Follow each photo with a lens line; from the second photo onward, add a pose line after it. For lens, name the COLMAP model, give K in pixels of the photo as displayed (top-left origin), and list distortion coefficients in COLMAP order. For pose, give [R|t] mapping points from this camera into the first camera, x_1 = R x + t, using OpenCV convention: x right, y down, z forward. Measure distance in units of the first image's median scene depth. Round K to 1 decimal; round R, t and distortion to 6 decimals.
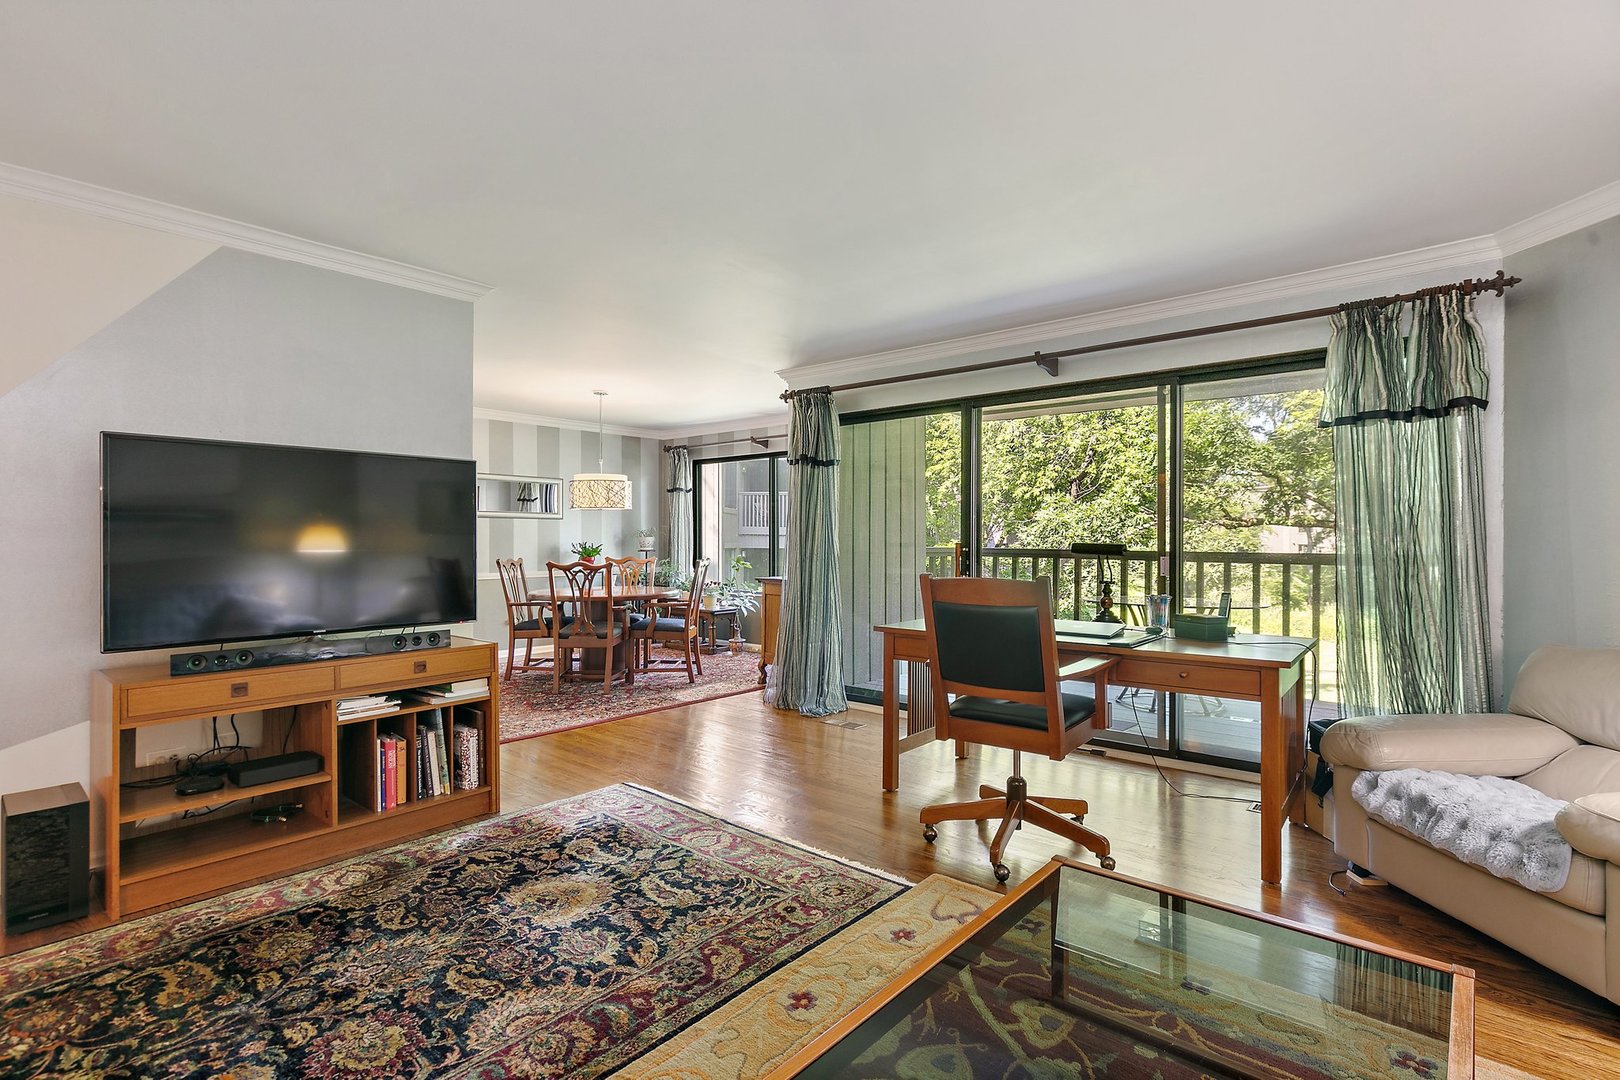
lens RADIAL K [[770.0, 0, 824.4], [0, 770.0, 530.3], [0, 0, 1]] dist [0.000672, -0.000679]
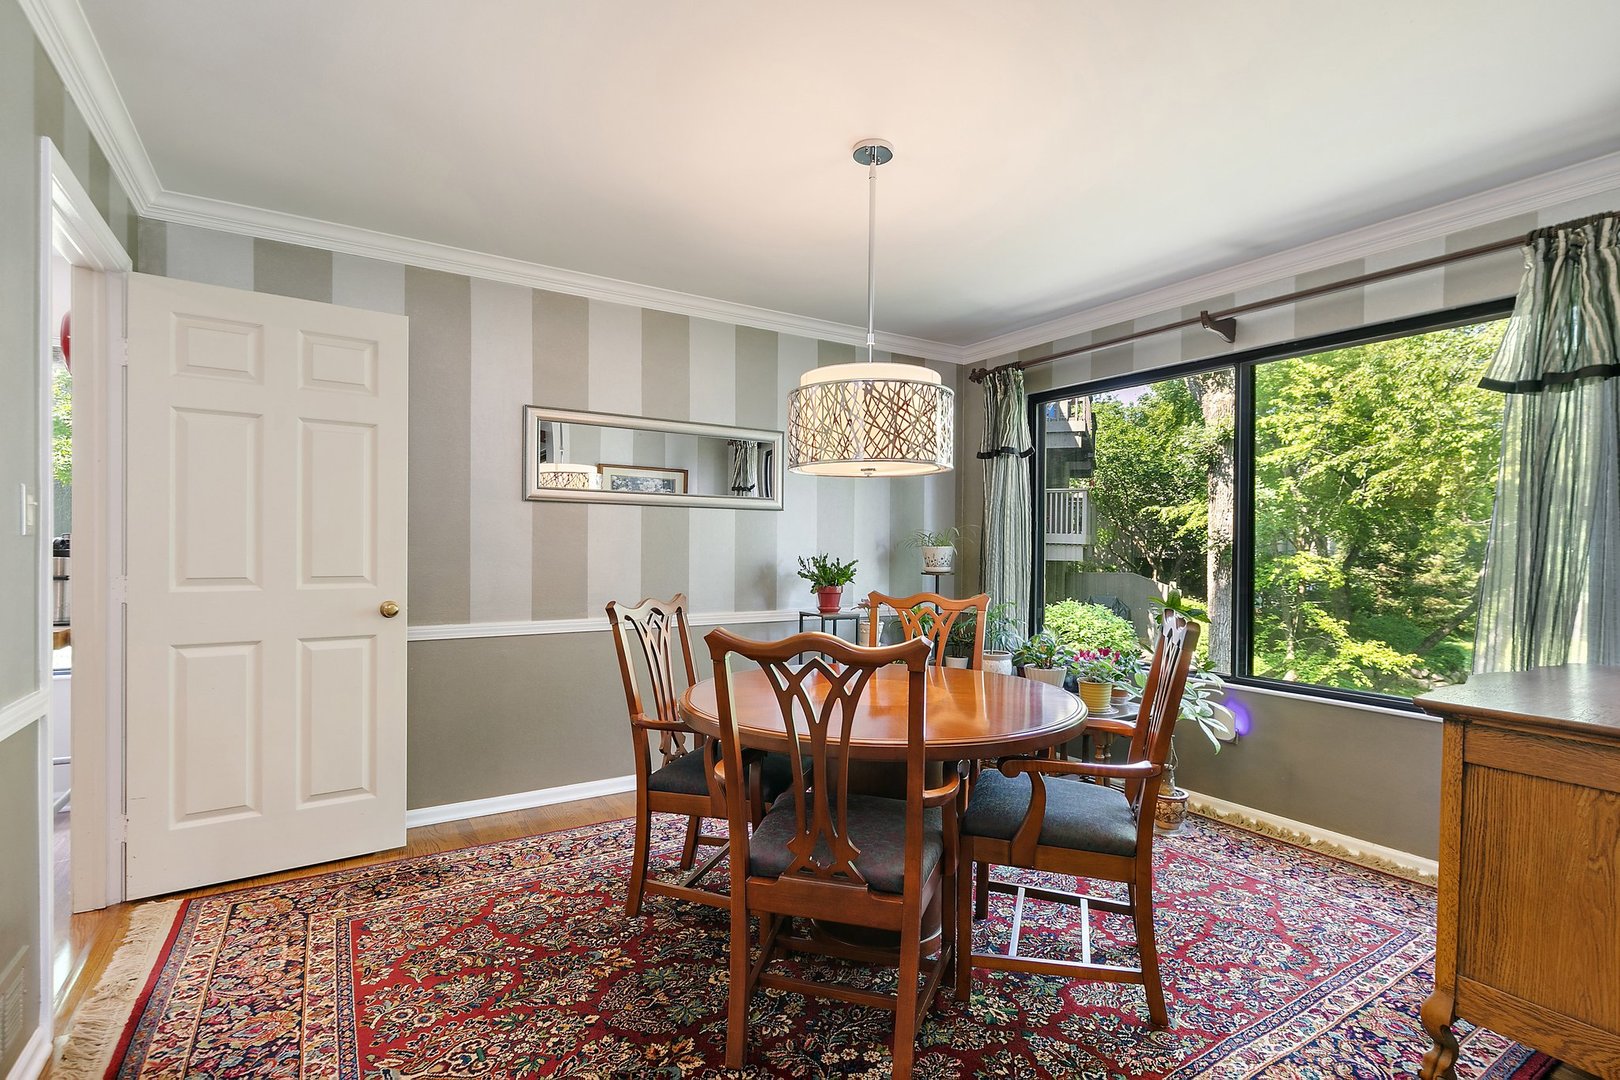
lens RADIAL K [[770.0, 0, 812.7], [0, 770.0, 547.9], [0, 0, 1]] dist [0.000672, -0.000679]
pose [[0.952385, 0.012392, -0.304645, -0.319450], [-0.007841, 0.999839, 0.016158, 0.005050], [0.304796, -0.013000, 0.952329, 1.006262]]
